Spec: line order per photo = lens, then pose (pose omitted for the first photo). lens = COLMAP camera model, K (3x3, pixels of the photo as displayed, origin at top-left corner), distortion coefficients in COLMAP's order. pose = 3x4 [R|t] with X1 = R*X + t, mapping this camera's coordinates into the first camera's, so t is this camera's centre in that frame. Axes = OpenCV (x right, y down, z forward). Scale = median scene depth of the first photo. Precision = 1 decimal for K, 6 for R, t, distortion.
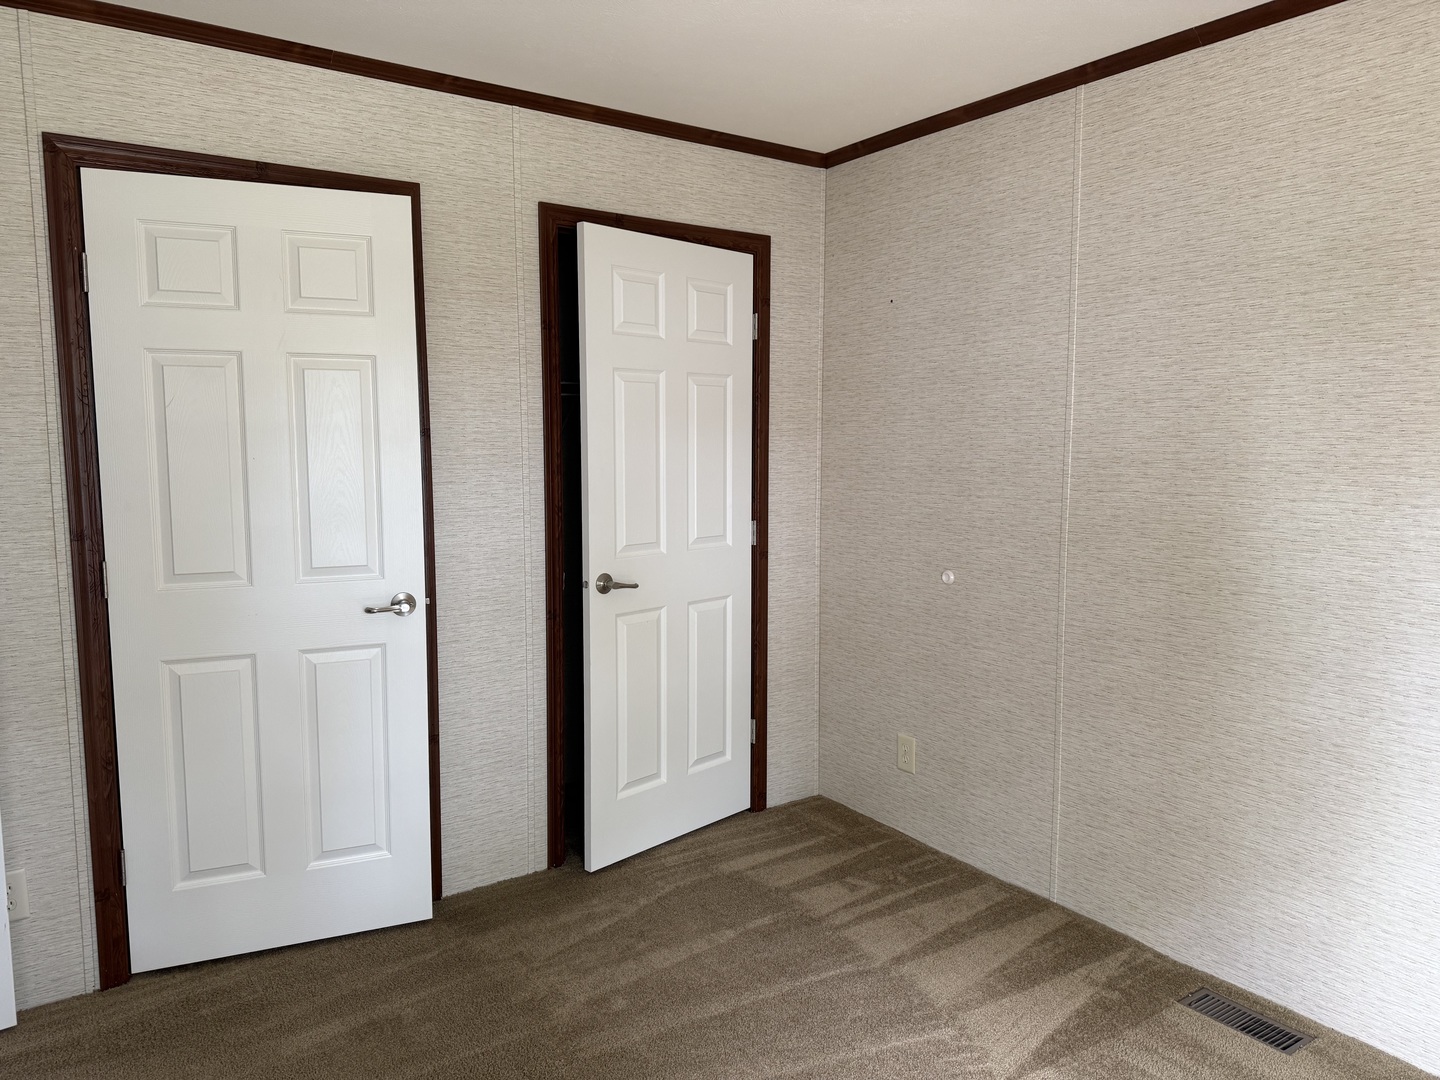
lens RADIAL K [[1028.9, 0, 720.0], [0, 1028.9, 540.0], [0, 0, 1]] dist [0.003261, -0.000252]
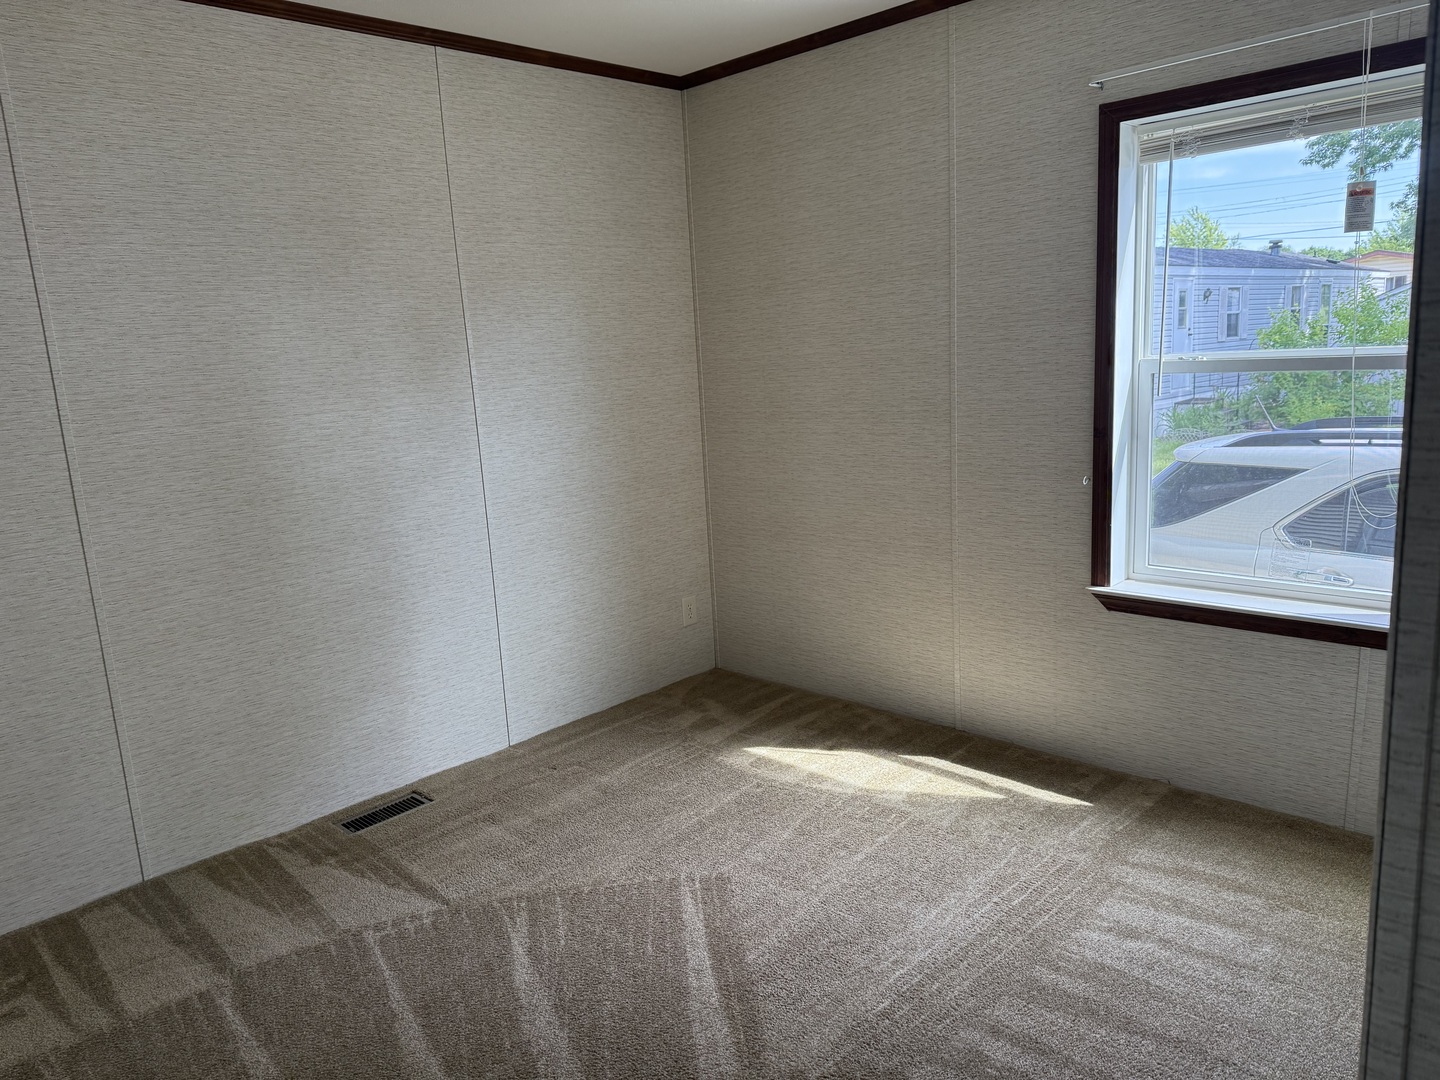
lens RADIAL K [[1008.6, 0, 720.5], [0, 1008.6, 540.1], [0, 0, 1]] dist [0.109179, -0.173916]
pose [[-0.189517, -0.172633, 0.966582, -0.760863], [0.162393, 0.965354, 0.204254, -0.062550], [-0.968355, 0.195676, -0.154917, 0.718654]]
